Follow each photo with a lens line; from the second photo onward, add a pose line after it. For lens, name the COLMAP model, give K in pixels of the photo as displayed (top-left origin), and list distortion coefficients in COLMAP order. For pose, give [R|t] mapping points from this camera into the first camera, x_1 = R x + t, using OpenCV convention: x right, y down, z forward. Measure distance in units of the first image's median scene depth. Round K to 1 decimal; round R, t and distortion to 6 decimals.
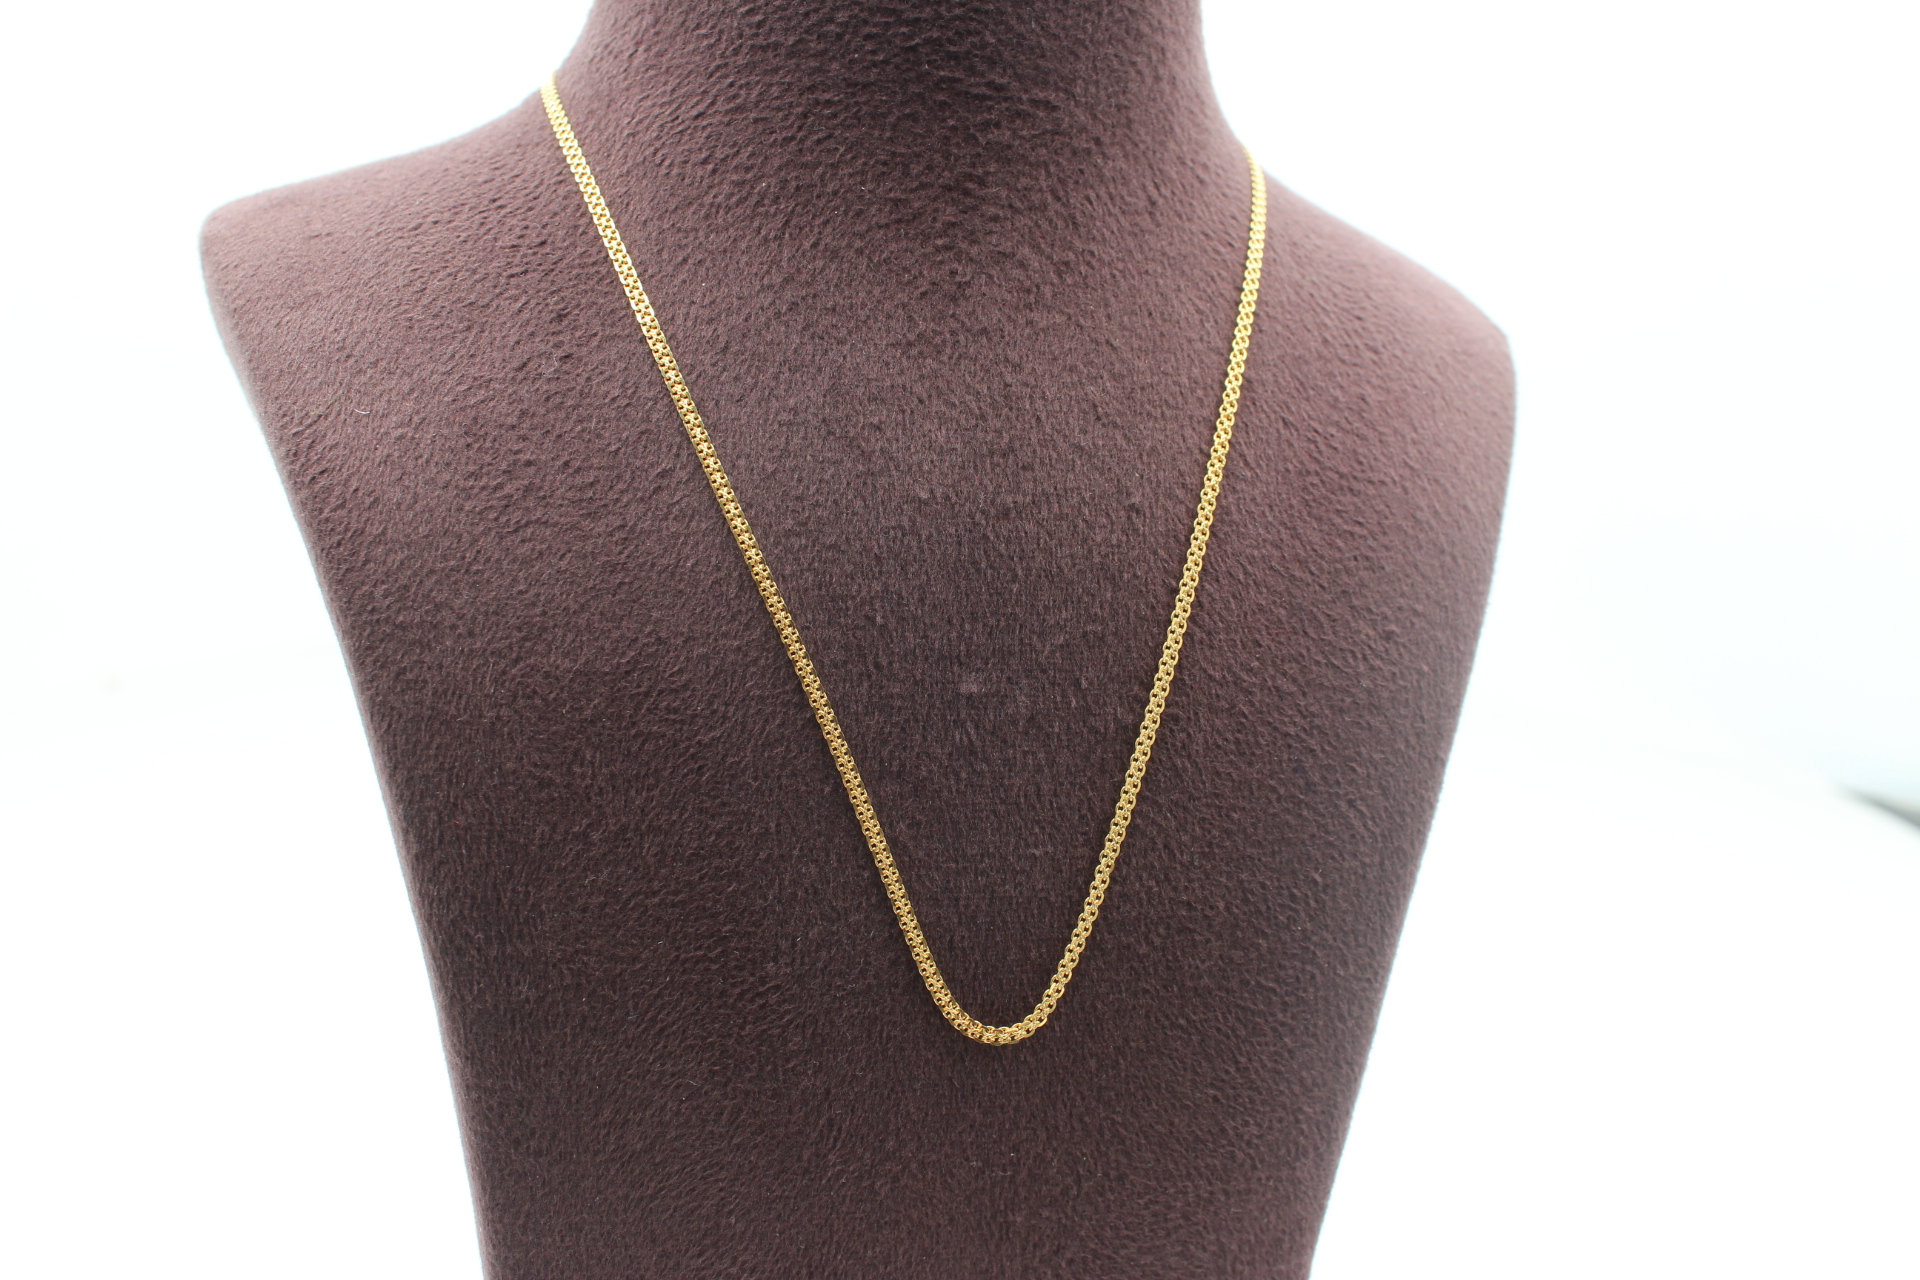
lens RADIAL K [[1907.0, 0, 960.0], [0, 1907.0, 640.0], [0, 0, 1]] dist [-0.150742, 0.153513]
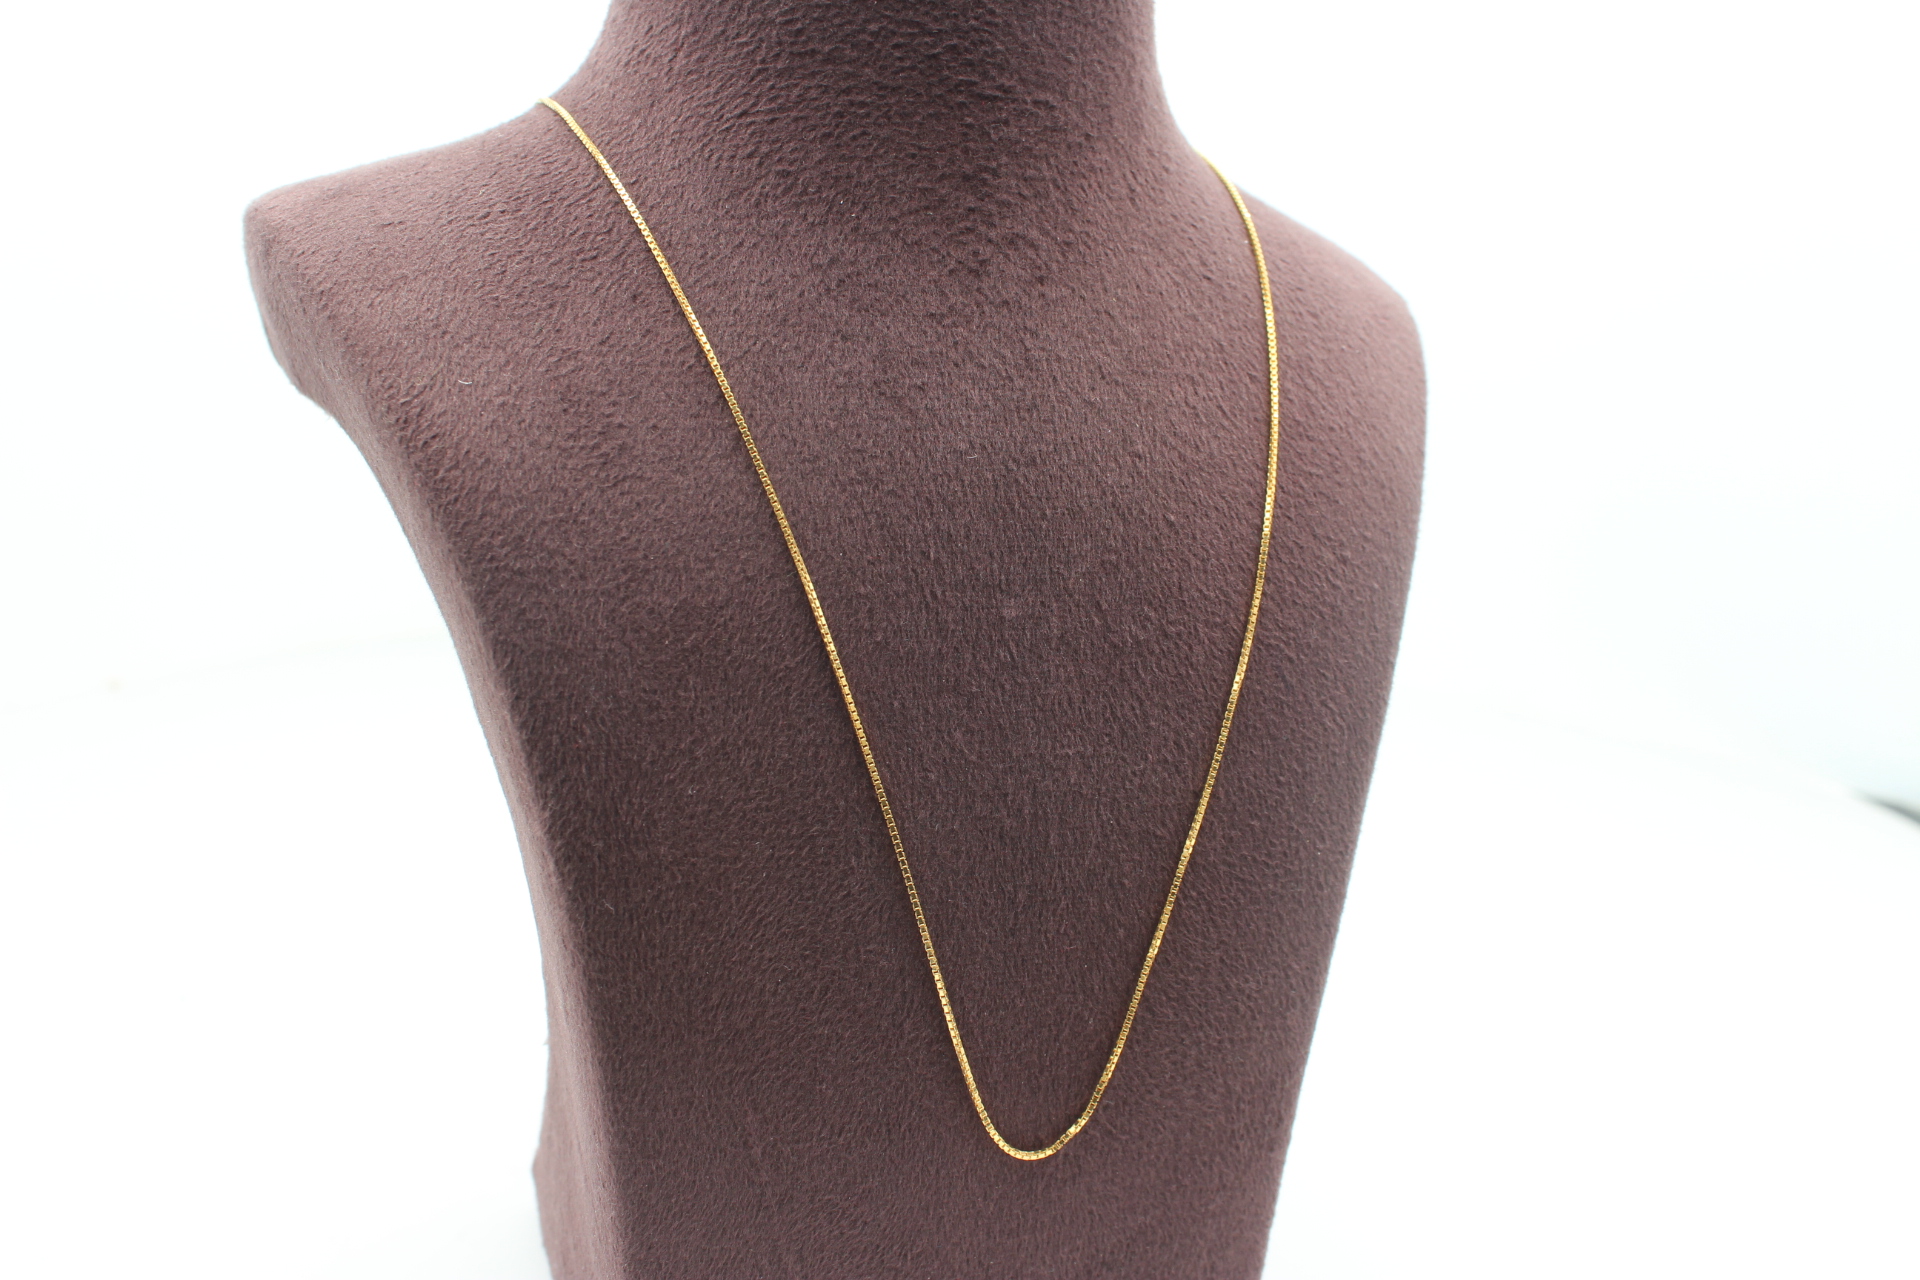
lens RADIAL K [[1907.0, 0, 960.0], [0, 1907.0, 640.0], [0, 0, 1]] dist [-0.150742, 0.153513]
pose [[0.991248, -0.035823, 0.127061, -0.167691], [0.034405, 0.999319, 0.013342, 0.025050], [-0.127452, -0.008854, 0.991805, -0.138822]]
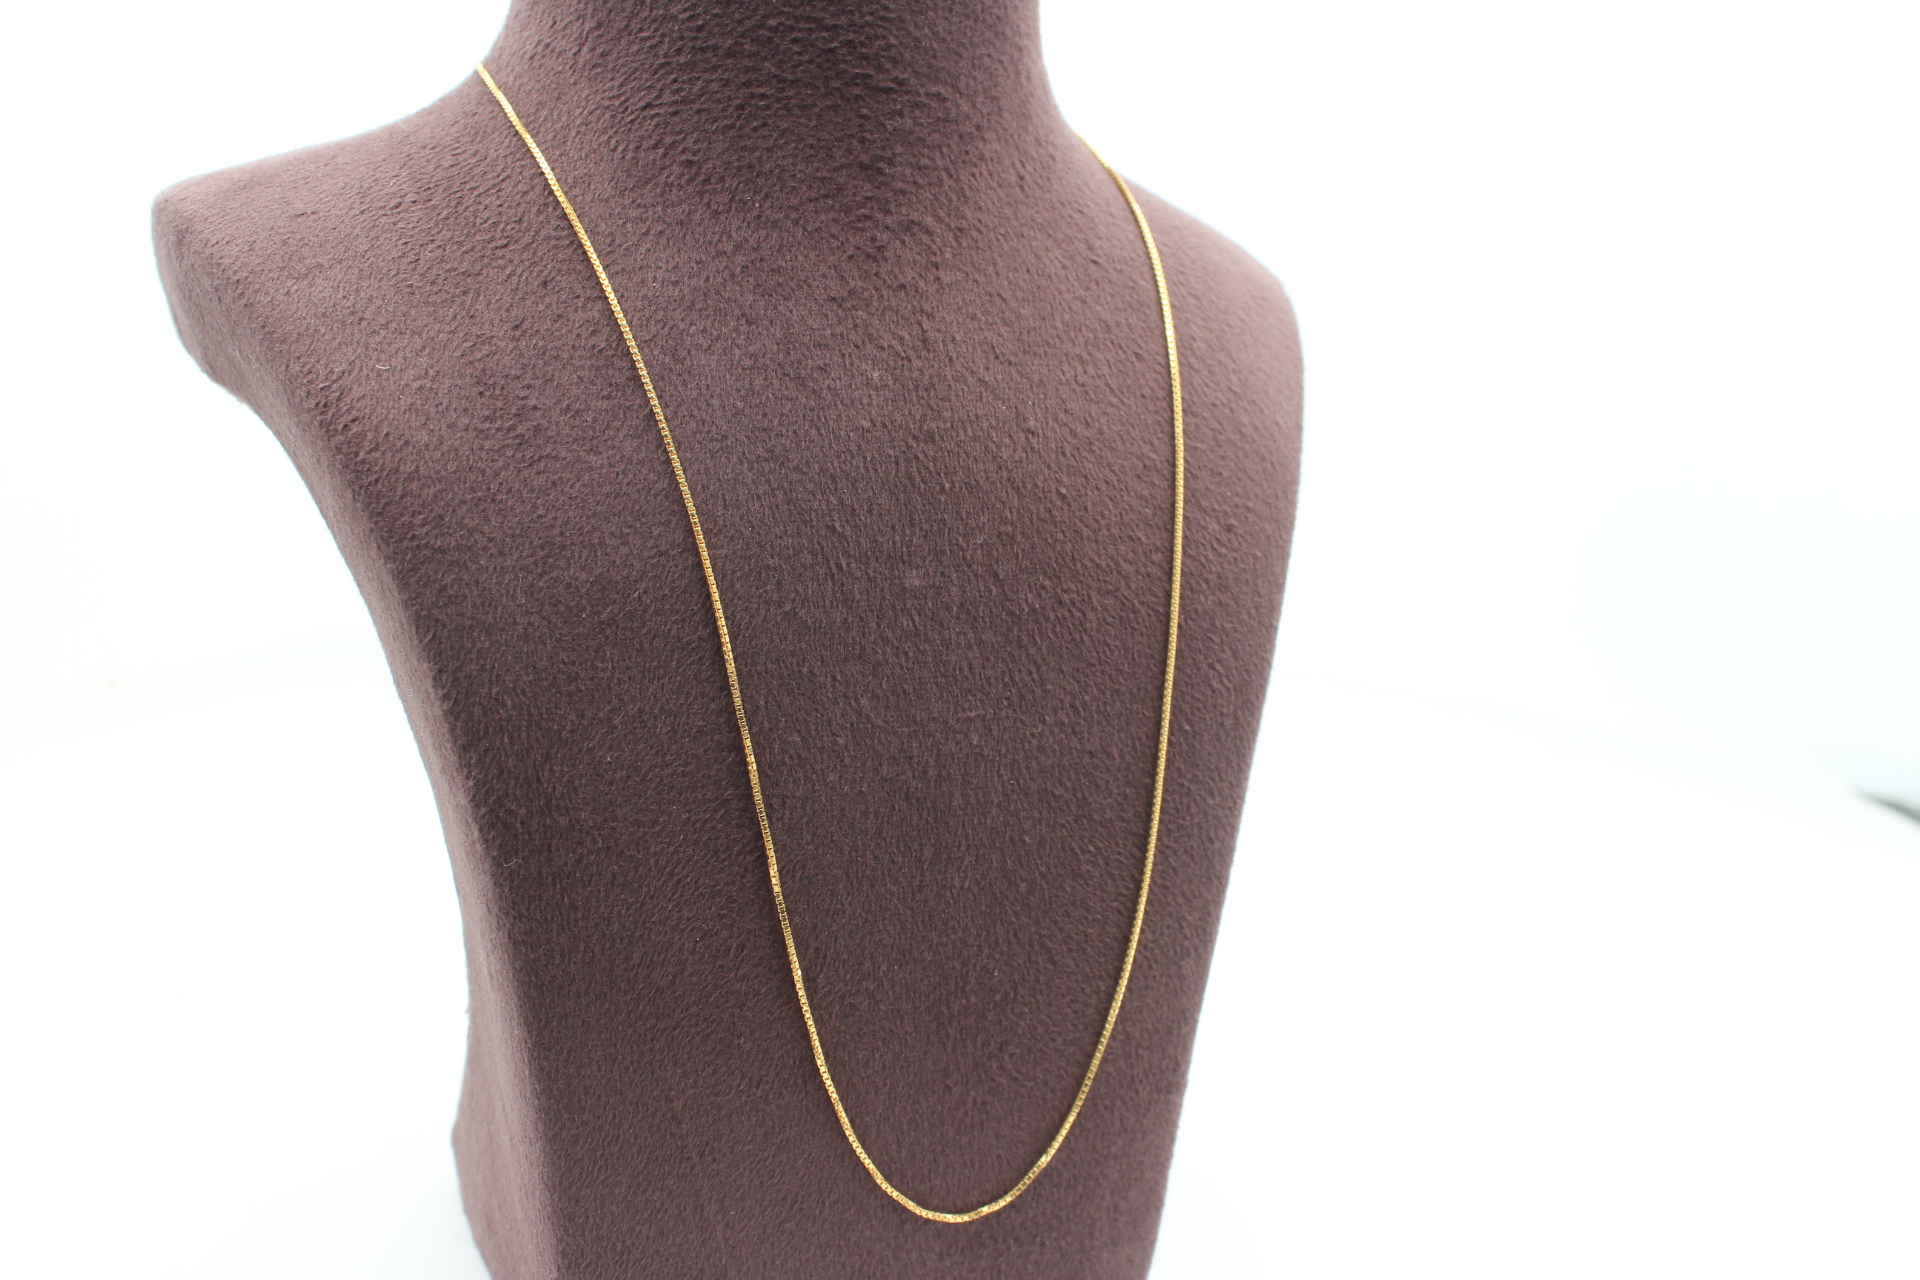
lens RADIAL K [[1907.0, 0, 960.0], [0, 1907.0, 640.0], [0, 0, 1]] dist [-0.150742, 0.153513]
pose [[0.980612, -0.053253, 0.188585, -0.189394], [0.050093, 0.998513, 0.021490, 0.036322], [-0.189449, -0.011626, 0.981822, -0.186897]]
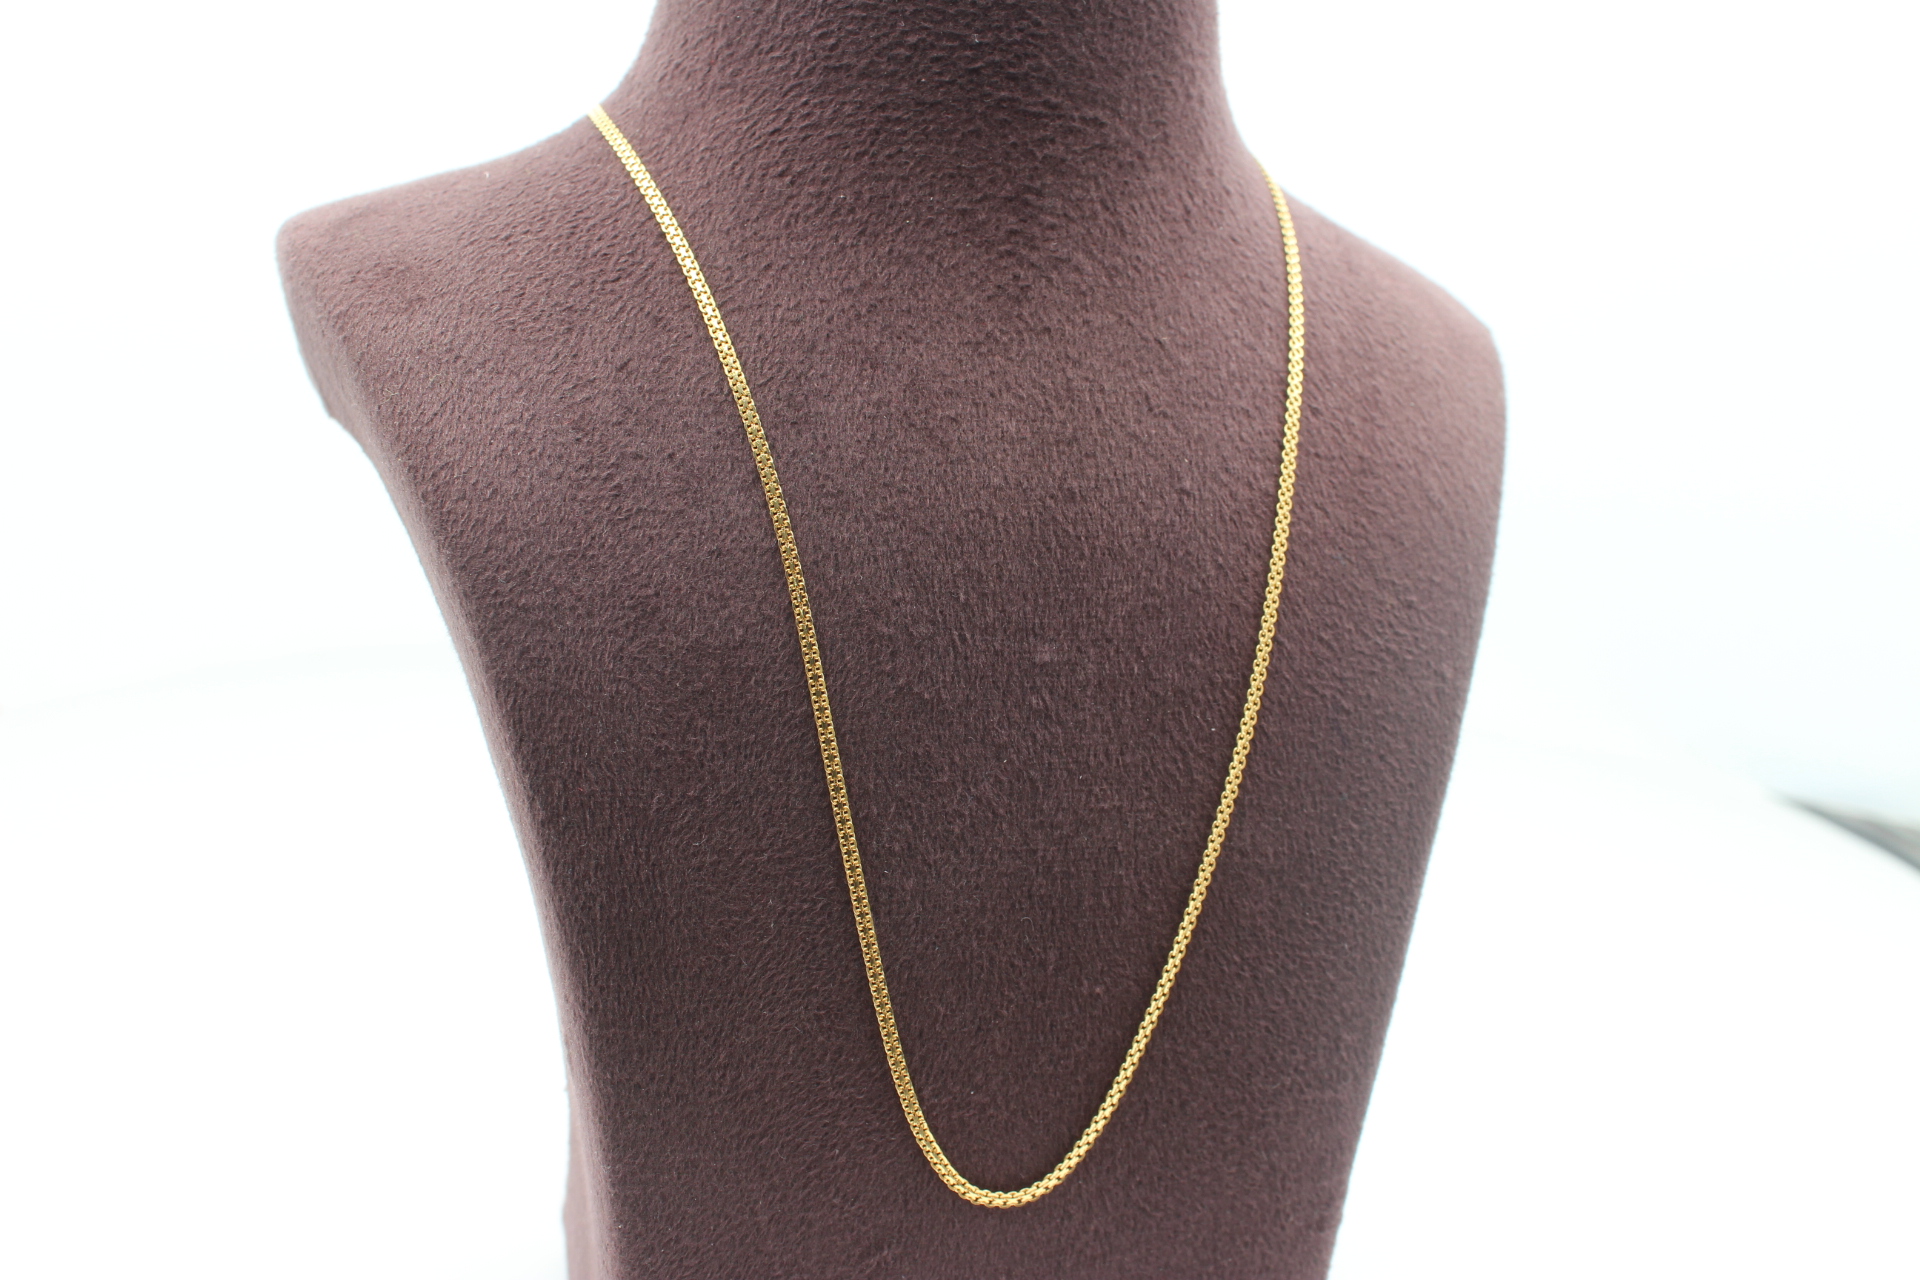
lens RADIAL K [[1907.0, 0, 960.0], [0, 1907.0, 640.0], [0, 0, 1]] dist [-0.150742, 0.153513]
pose [[0.997996, -0.017706, 0.060745, -0.105993], [0.017632, 0.999843, 0.001755, 0.012235], [-0.060766, -0.000680, 0.998152, -0.084590]]
